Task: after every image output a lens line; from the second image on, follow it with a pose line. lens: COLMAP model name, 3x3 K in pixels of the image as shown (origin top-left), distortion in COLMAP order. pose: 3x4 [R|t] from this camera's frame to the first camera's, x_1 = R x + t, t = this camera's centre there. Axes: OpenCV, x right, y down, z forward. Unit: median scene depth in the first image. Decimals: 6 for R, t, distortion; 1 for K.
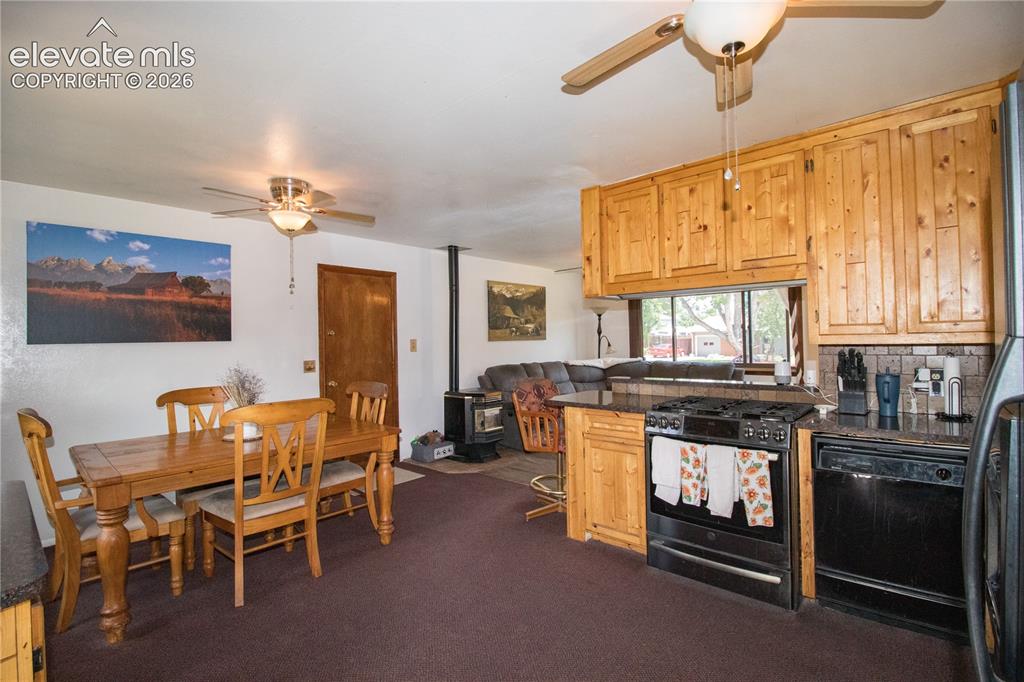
lens RADIAL K [[471.8, 0, 521.6], [0, 471.8, 335.1], [0, 0, 1]] dist [-0.003147, -0.012363]
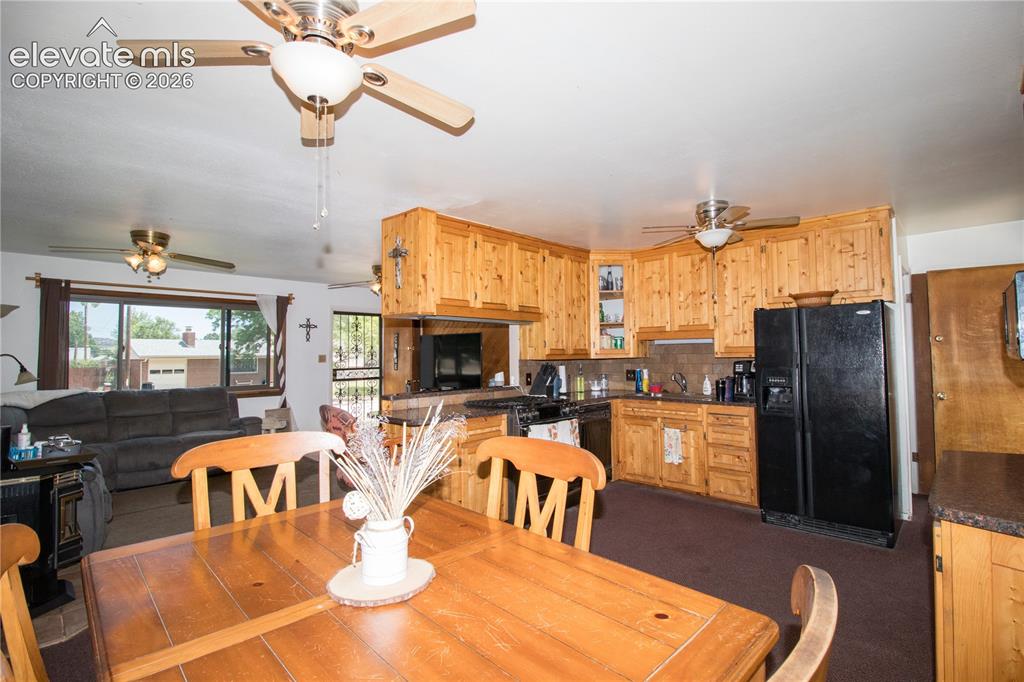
lens RADIAL K [[471.8, 0, 523.8], [0, 471.8, 332.9], [0, 0, 1]] dist [-0.003147, -0.012363]
pose [[0.037349, 0.065277, 0.997168, -0.641037], [-0.001380, 0.997867, -0.065271, 0.019317], [-0.999301, 0.001062, 0.037360, 0.558611]]
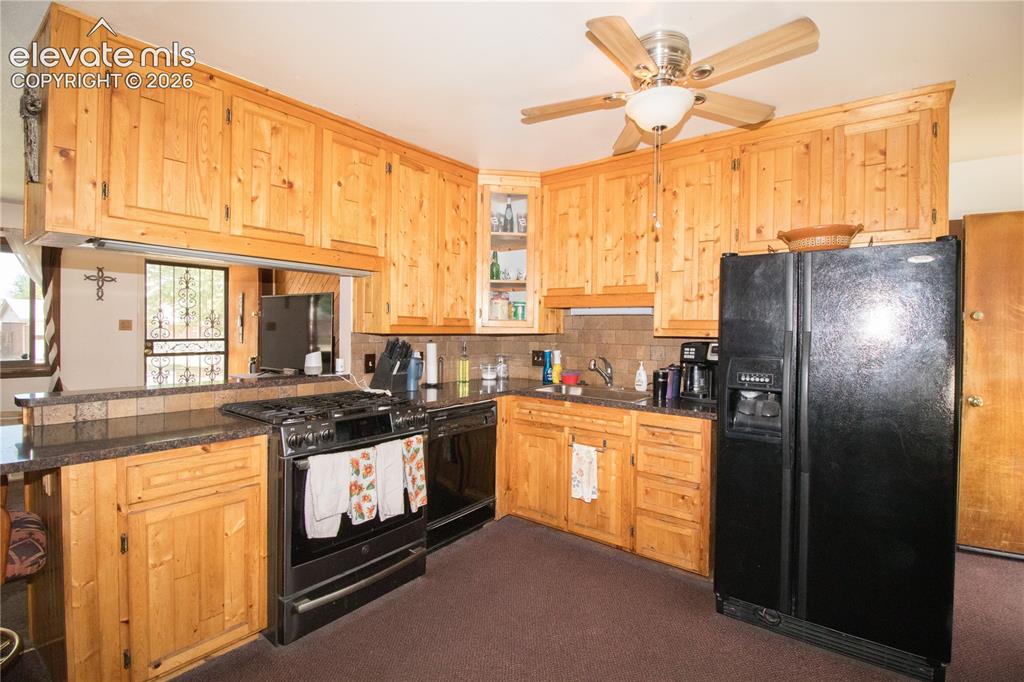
lens RADIAL K [[471.8, 0, 522.6], [0, 471.8, 334.2], [0, 0, 1]] dist [-0.003147, -0.012363]
pose [[-0.066712, 0.006864, 0.997749, -0.270323], [-0.023100, 0.999698, -0.008422, 0.012756], [-0.997505, -0.023610, -0.066533, 0.418004]]
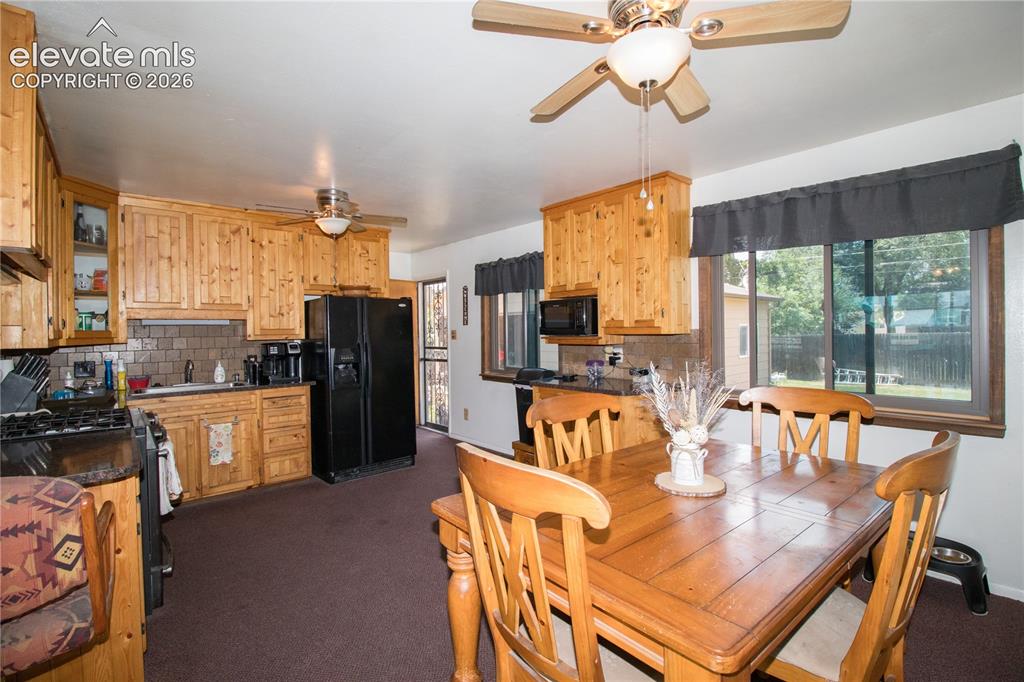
lens RADIAL K [[471.8, 0, 525.6], [0, 471.8, 333.5], [0, 0, 1]] dist [-0.003147, -0.012363]
pose [[-0.991933, 0.033845, 0.122163, -0.294761], [0.033471, 0.999427, -0.005111, 0.015144], [-0.122265, -0.000981, -0.992497, 1.039153]]
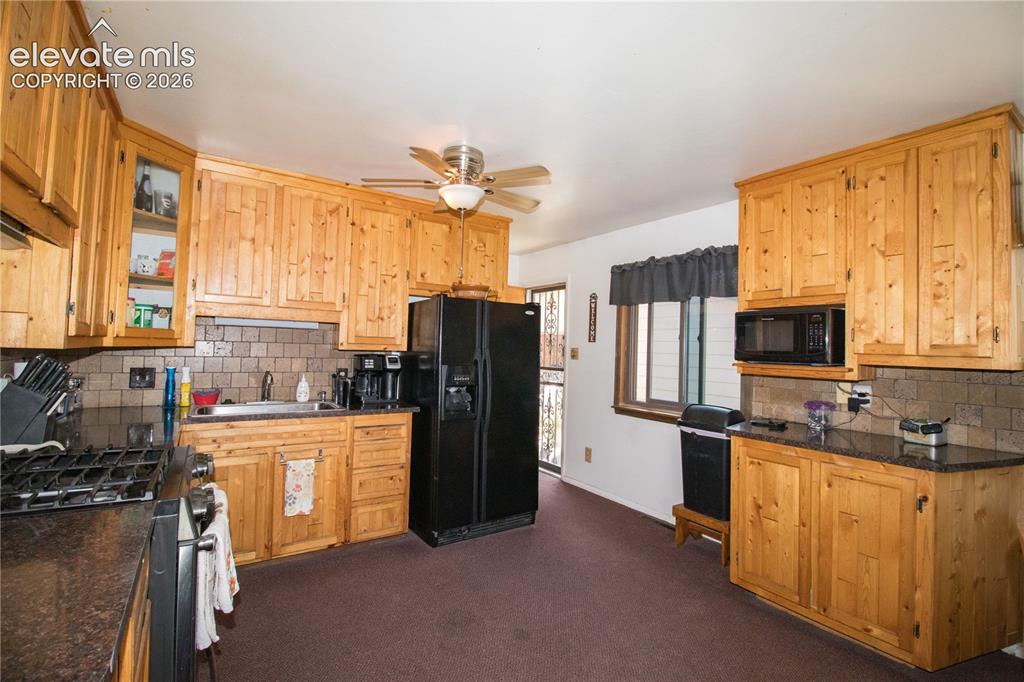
lens RADIAL K [[471.8, 0, 526.2], [0, 471.8, 333.2], [0, 0, 1]] dist [-0.003147, -0.012363]
pose [[-0.967683, 0.000448, 0.252170, -0.101354], [-0.011875, 0.998808, -0.047346, 0.011230], [-0.251891, -0.048810, -0.966524, 0.818395]]
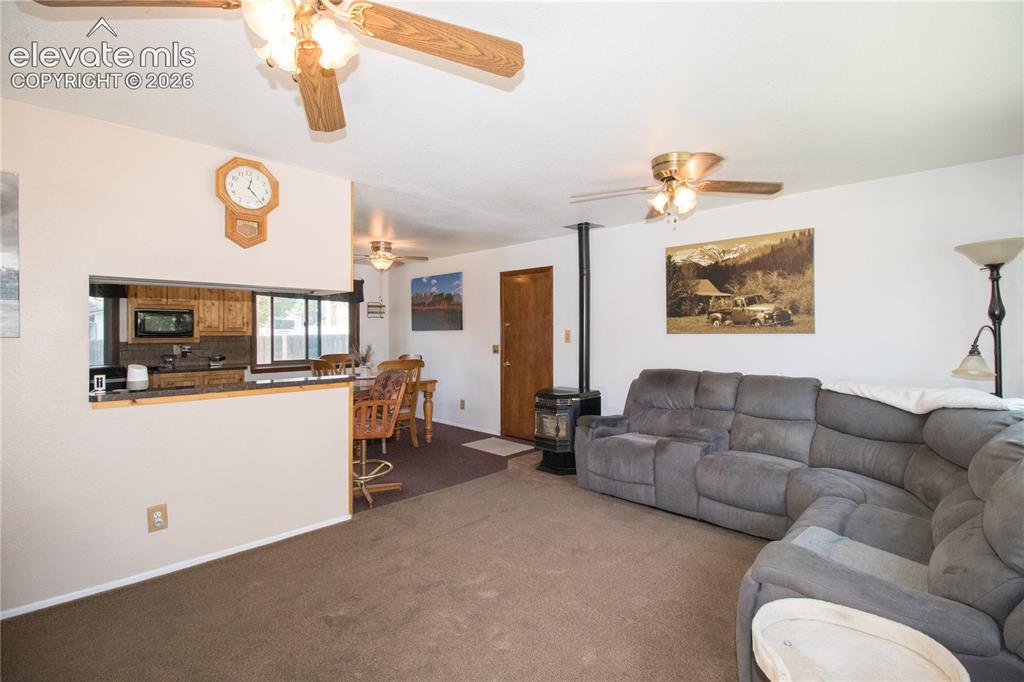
lens RADIAL K [[471.8, 0, 513.1], [0, 471.8, 340.8], [0, 0, 1]] dist [-0.003147, -0.012363]
pose [[-0.055507, 0.035857, -0.997814, 0.908703], [0.011455, 0.999312, 0.035274, -0.005581], [0.998393, -0.009472, -0.055879, 1.127780]]
